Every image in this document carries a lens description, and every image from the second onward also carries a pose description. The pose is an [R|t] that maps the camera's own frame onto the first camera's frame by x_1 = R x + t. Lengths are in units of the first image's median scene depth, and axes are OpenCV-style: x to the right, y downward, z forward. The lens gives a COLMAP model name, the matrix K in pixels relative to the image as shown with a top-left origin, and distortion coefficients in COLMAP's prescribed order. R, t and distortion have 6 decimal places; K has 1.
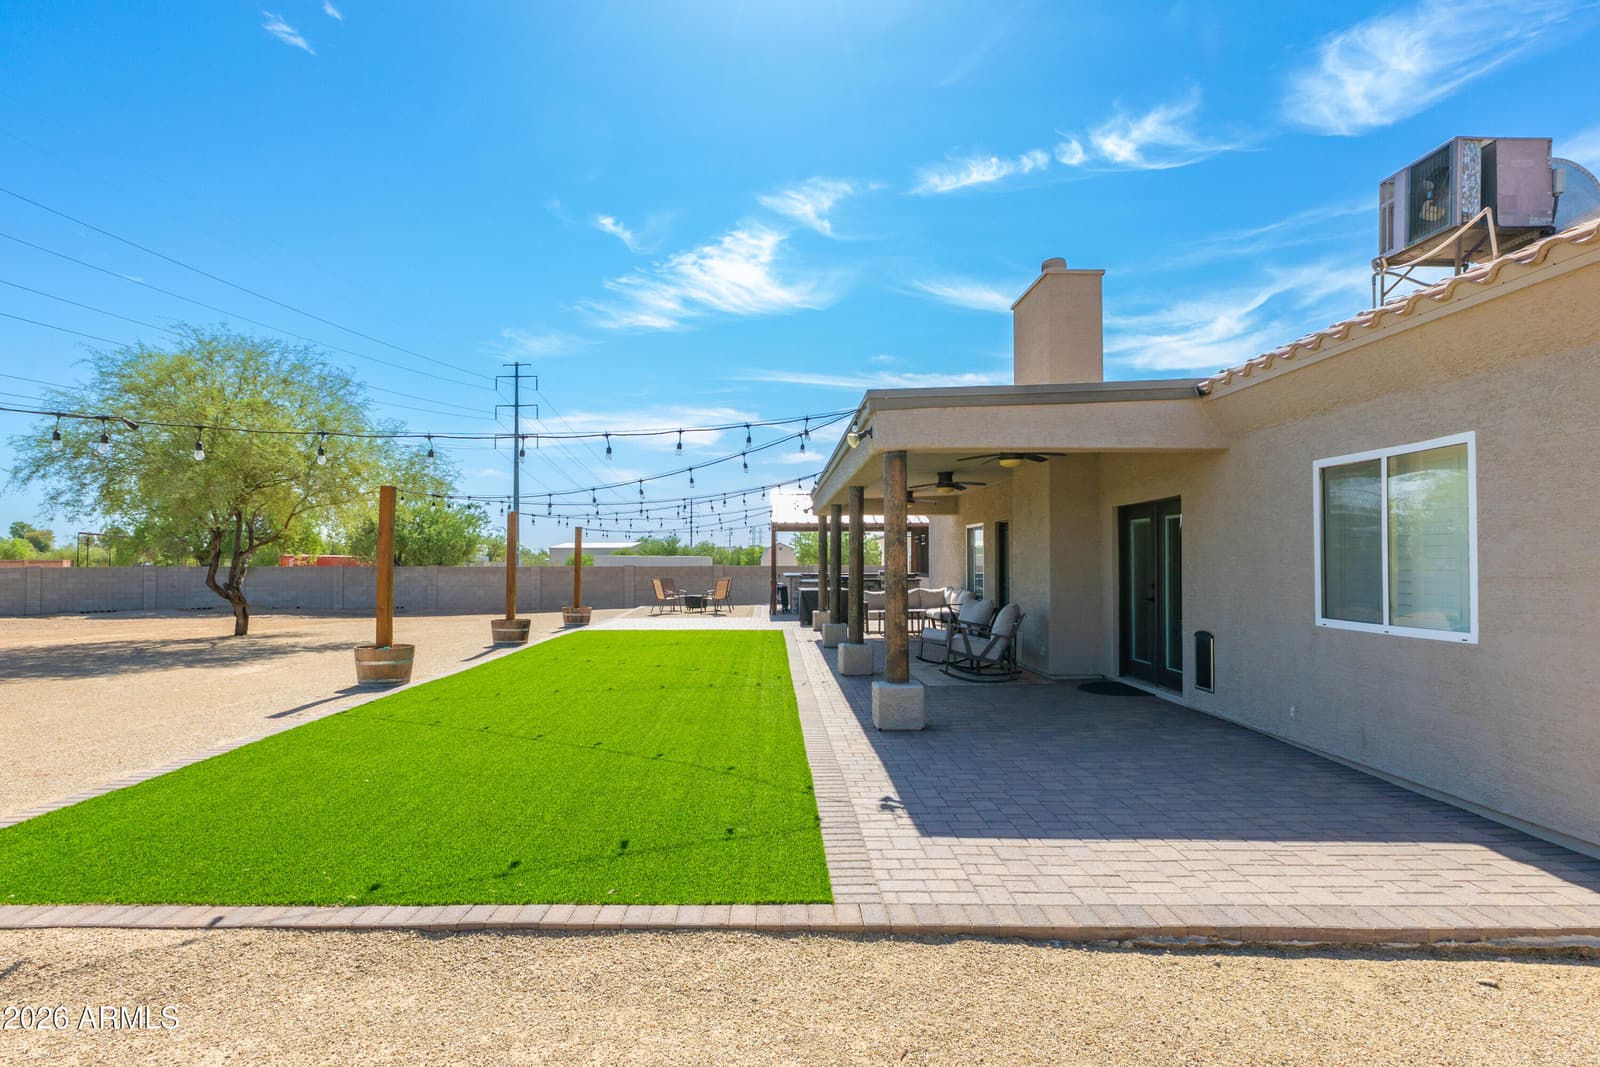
lens RADIAL K [[900.0, 0, 772.0], [0, 900.0, 509.7], [0, 0, 1]] dist [-0.007446, 0.011312]
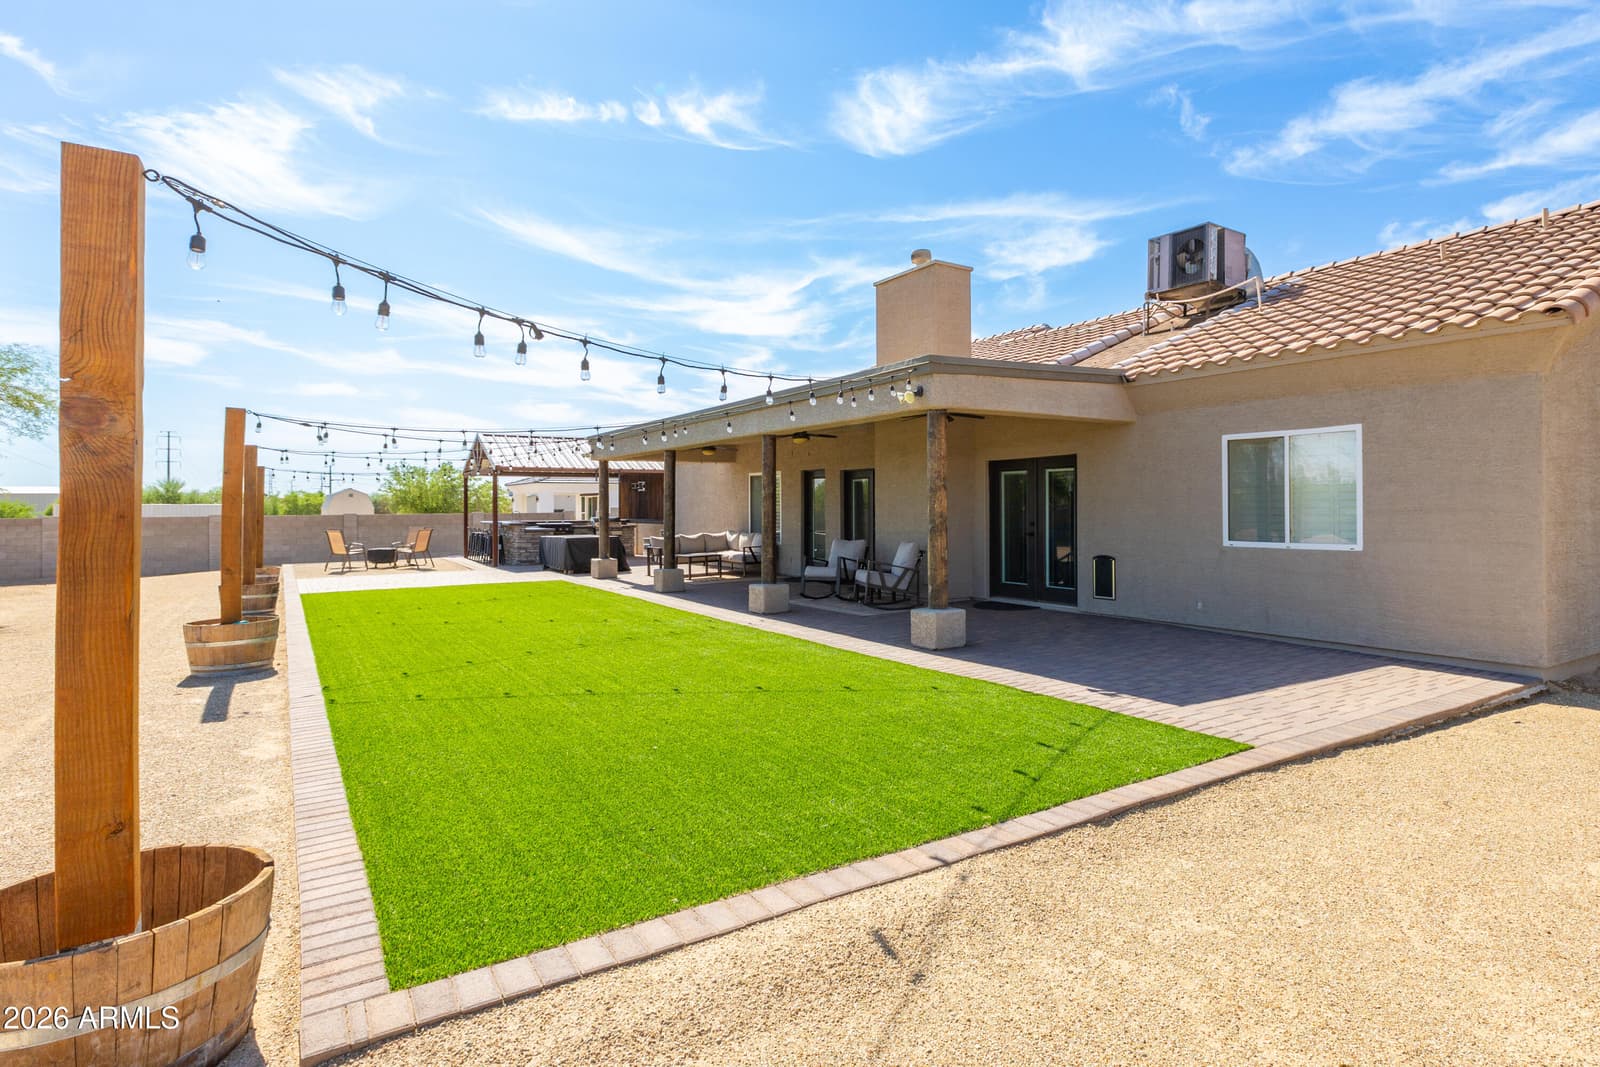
lens RADIAL K [[900.0, 0, 842.0], [0, 900.0, 485.4], [0, 0, 1]] dist [-0.007446, 0.011312]
pose [[0.815556, 0.008936, 0.578609, -0.101781], [-0.027042, 0.999377, 0.022682, 0.001528], [-0.578046, -0.034145, 0.815290, 0.020184]]
